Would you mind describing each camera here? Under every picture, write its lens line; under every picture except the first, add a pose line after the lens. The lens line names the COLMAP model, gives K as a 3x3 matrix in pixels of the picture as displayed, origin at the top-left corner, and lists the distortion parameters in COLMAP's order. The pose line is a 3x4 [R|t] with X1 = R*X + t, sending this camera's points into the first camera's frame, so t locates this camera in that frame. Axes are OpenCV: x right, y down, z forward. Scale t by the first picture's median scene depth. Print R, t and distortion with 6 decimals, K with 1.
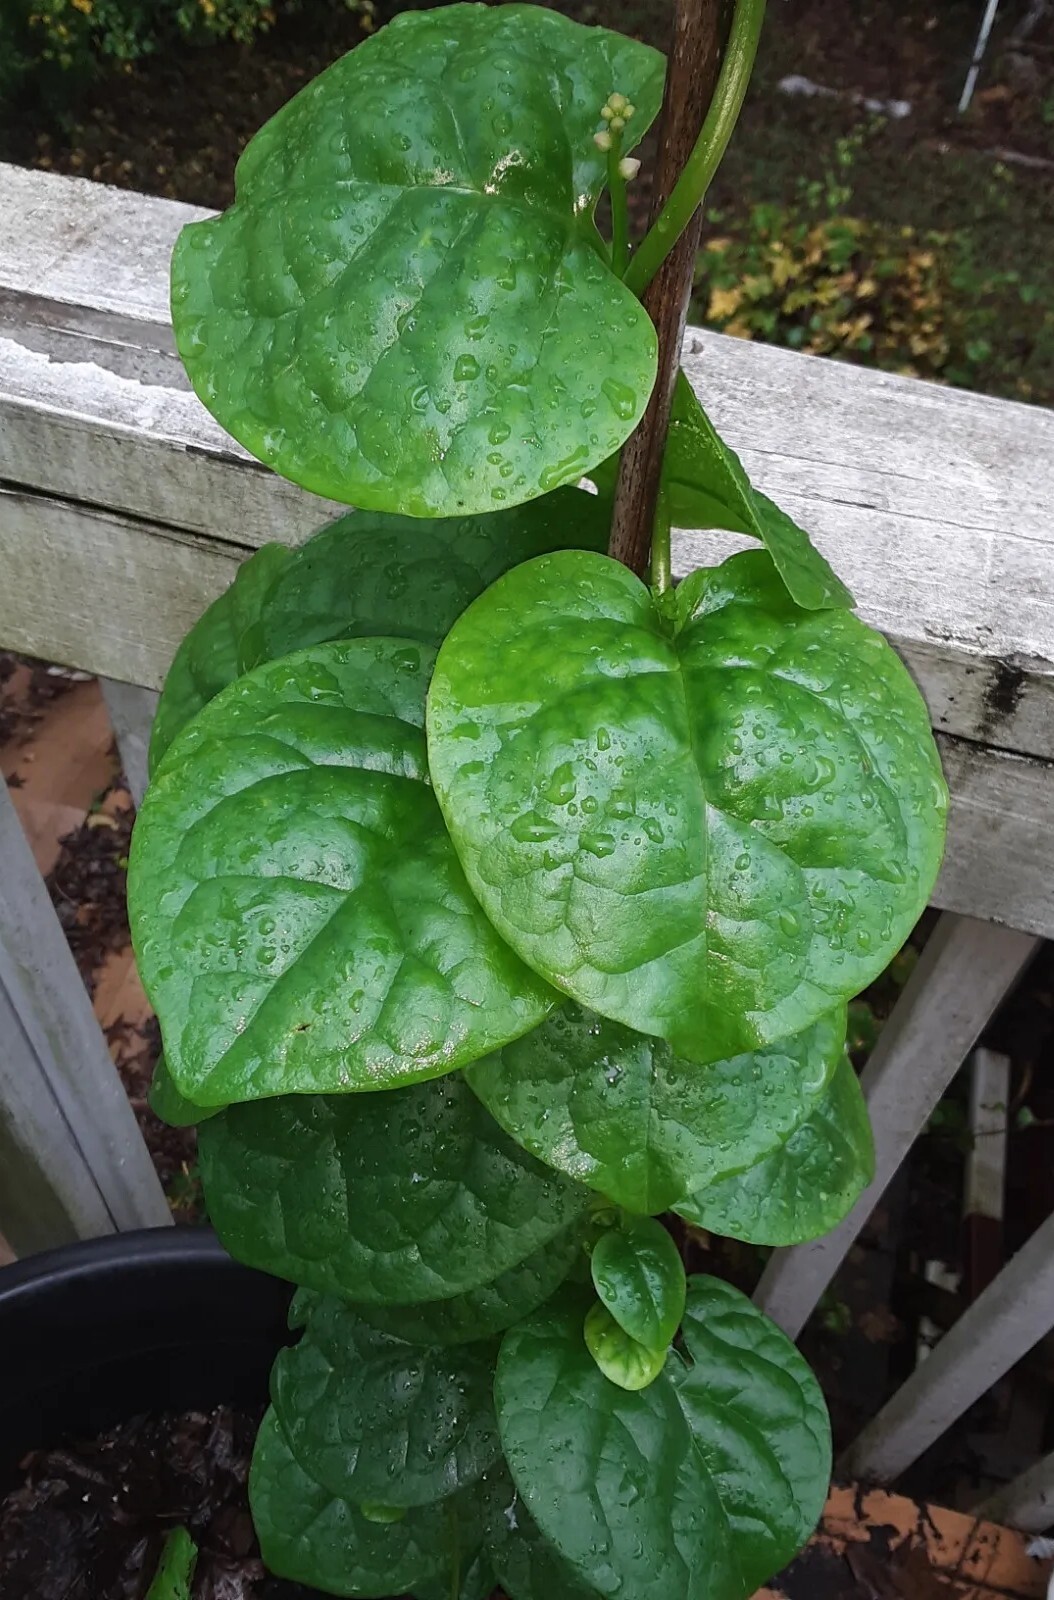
lens RADIAL K [[1483.0, 0, 551.2], [0, 1483.0, 868.5], [0, 0, 1]] dist [0.012611, 0.028569]
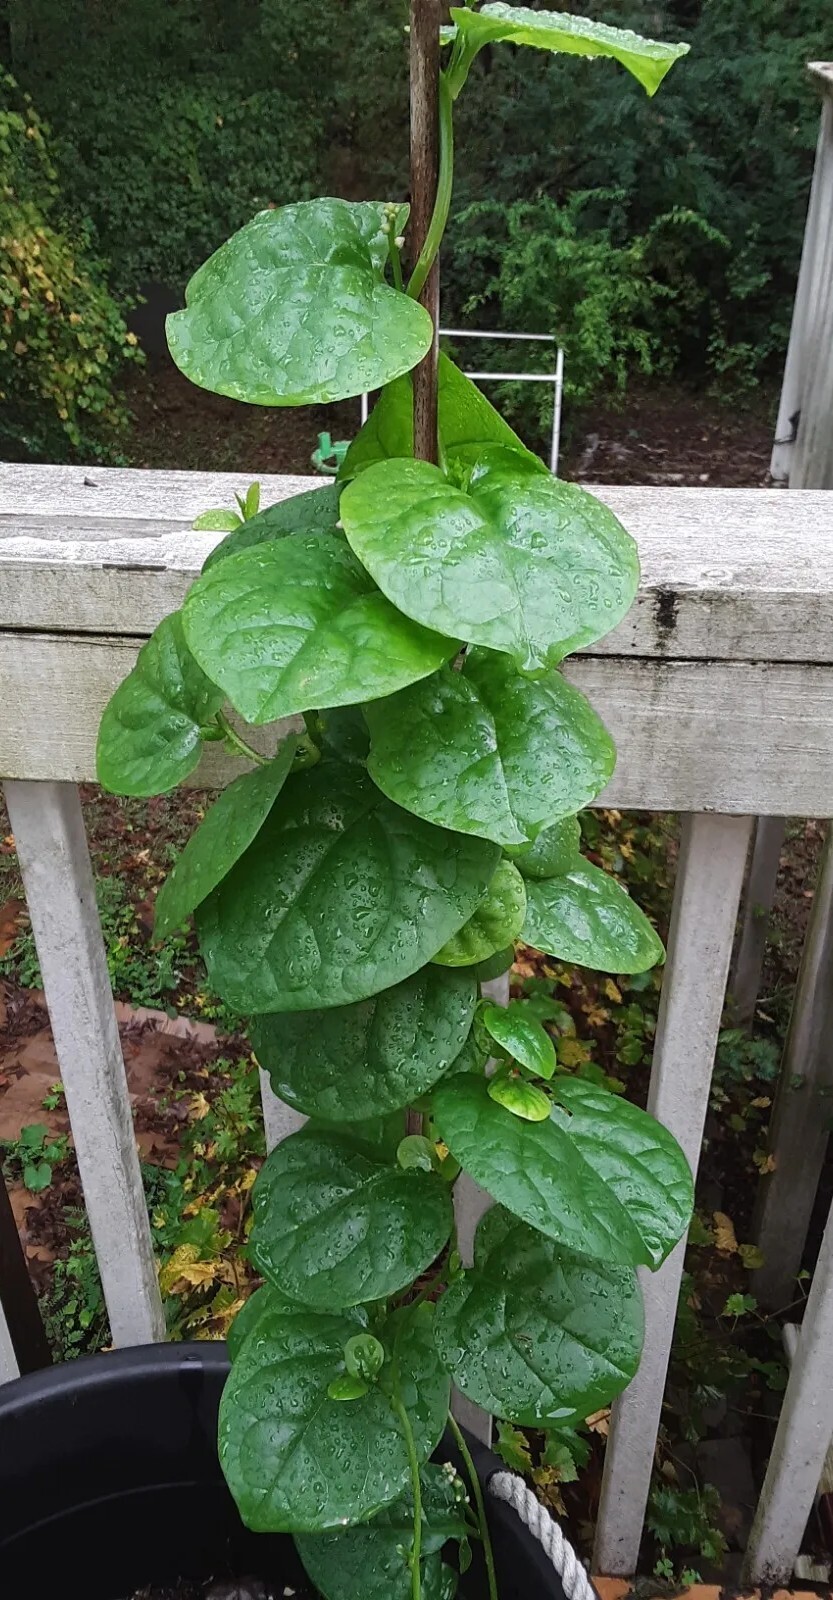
lens RADIAL K [[1501.4, 0, 416.0], [0, 1501.4, 799.4], [0, 0, 1]] dist [0.000061, 0.000000]
pose [[0.977646, -0.166211, 0.128769, -0.172086], [0.199916, 0.924533, -0.324456, 0.489869], [-0.065123, 0.342946, 0.937095, -0.356402]]
